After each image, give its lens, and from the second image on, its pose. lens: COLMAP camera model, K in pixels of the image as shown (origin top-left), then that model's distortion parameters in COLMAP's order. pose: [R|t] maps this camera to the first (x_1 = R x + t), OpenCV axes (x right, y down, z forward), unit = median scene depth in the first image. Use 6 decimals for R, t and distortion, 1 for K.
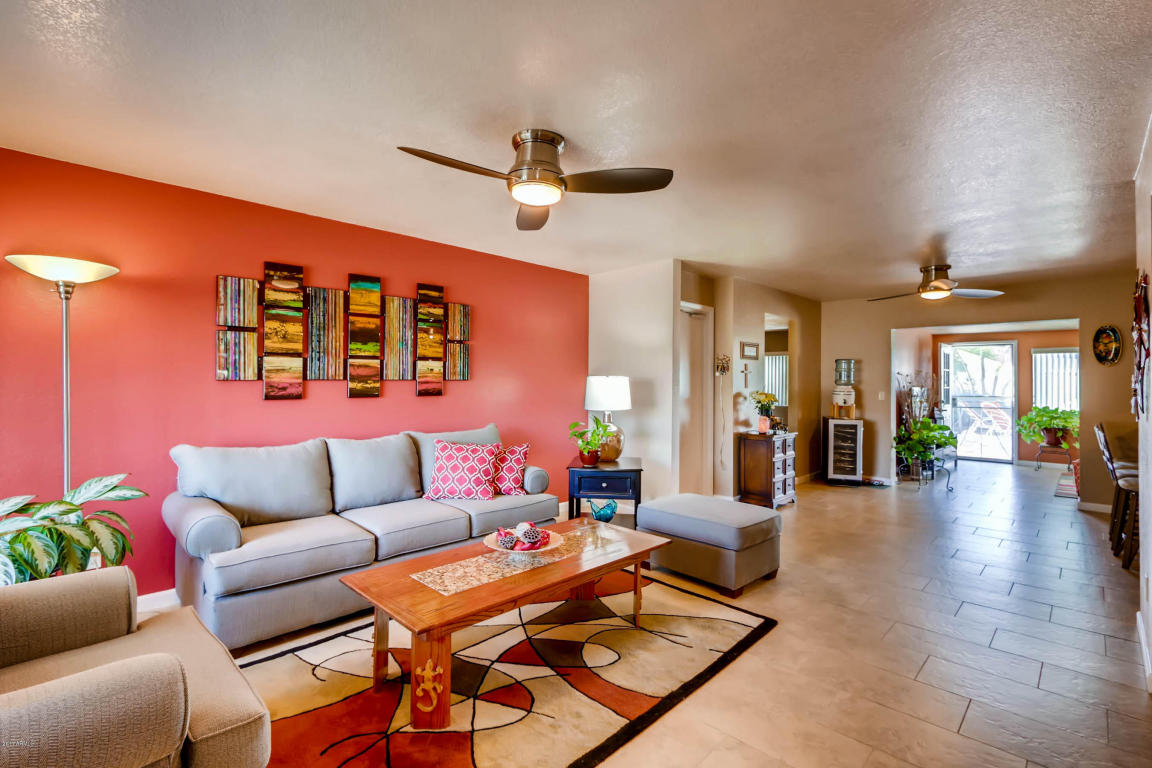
lens RADIAL K [[525.7, 0, 573.3], [0, 525.7, 387.4], [0, 0, 1]] dist [-0.008390, 0.000014]
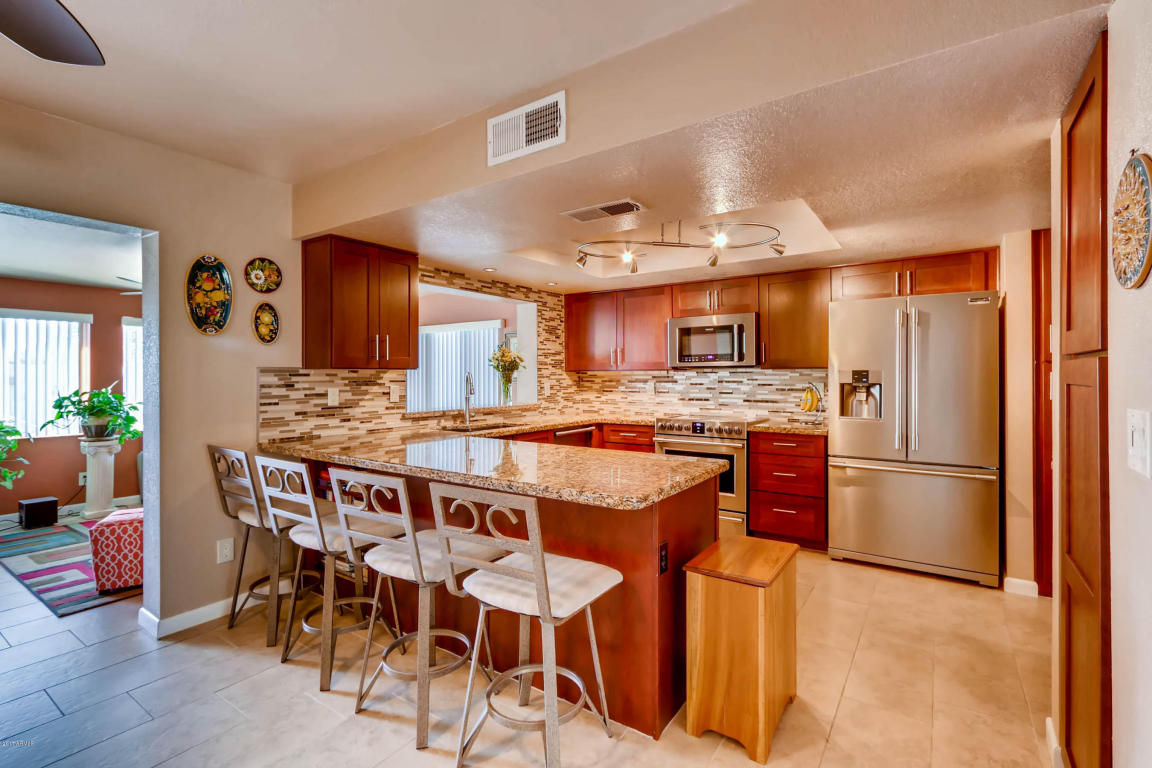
lens RADIAL K [[529.6, 0, 577.3], [0, 529.6, 372.0], [0, 0, 1]] dist [-0.000414, 0.000567]
pose [[-0.175902, 0.000152, 0.984408, 0.629594], [0.013146, 0.999911, 0.002195, -0.001983], [-0.984320, 0.013328, -0.175888, 1.034463]]
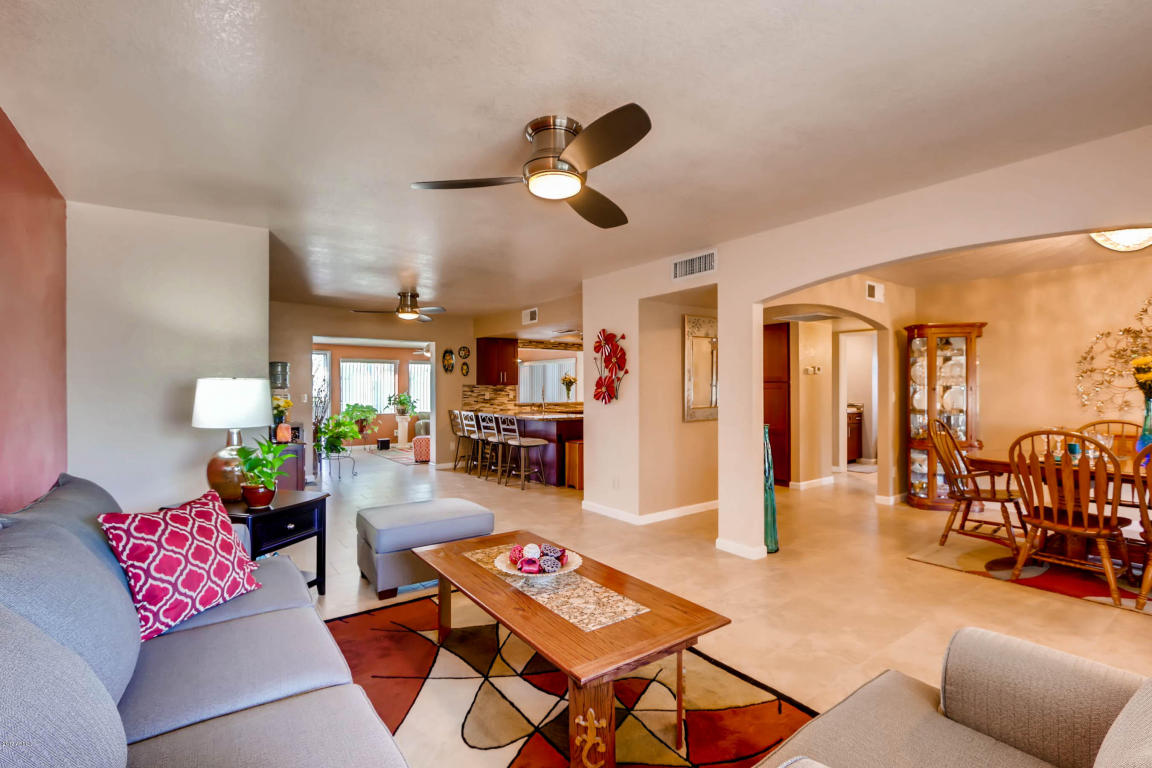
lens RADIAL K [[525.7, 0, 573.3], [0, 525.7, 387.4], [0, 0, 1]] dist [-0.008390, 0.000014]
pose [[0.163833, -0.008295, 0.986453, -0.652863], [0.012549, 0.999901, 0.006324, -0.010158], [-0.986408, 0.011343, 0.163921, 0.526473]]
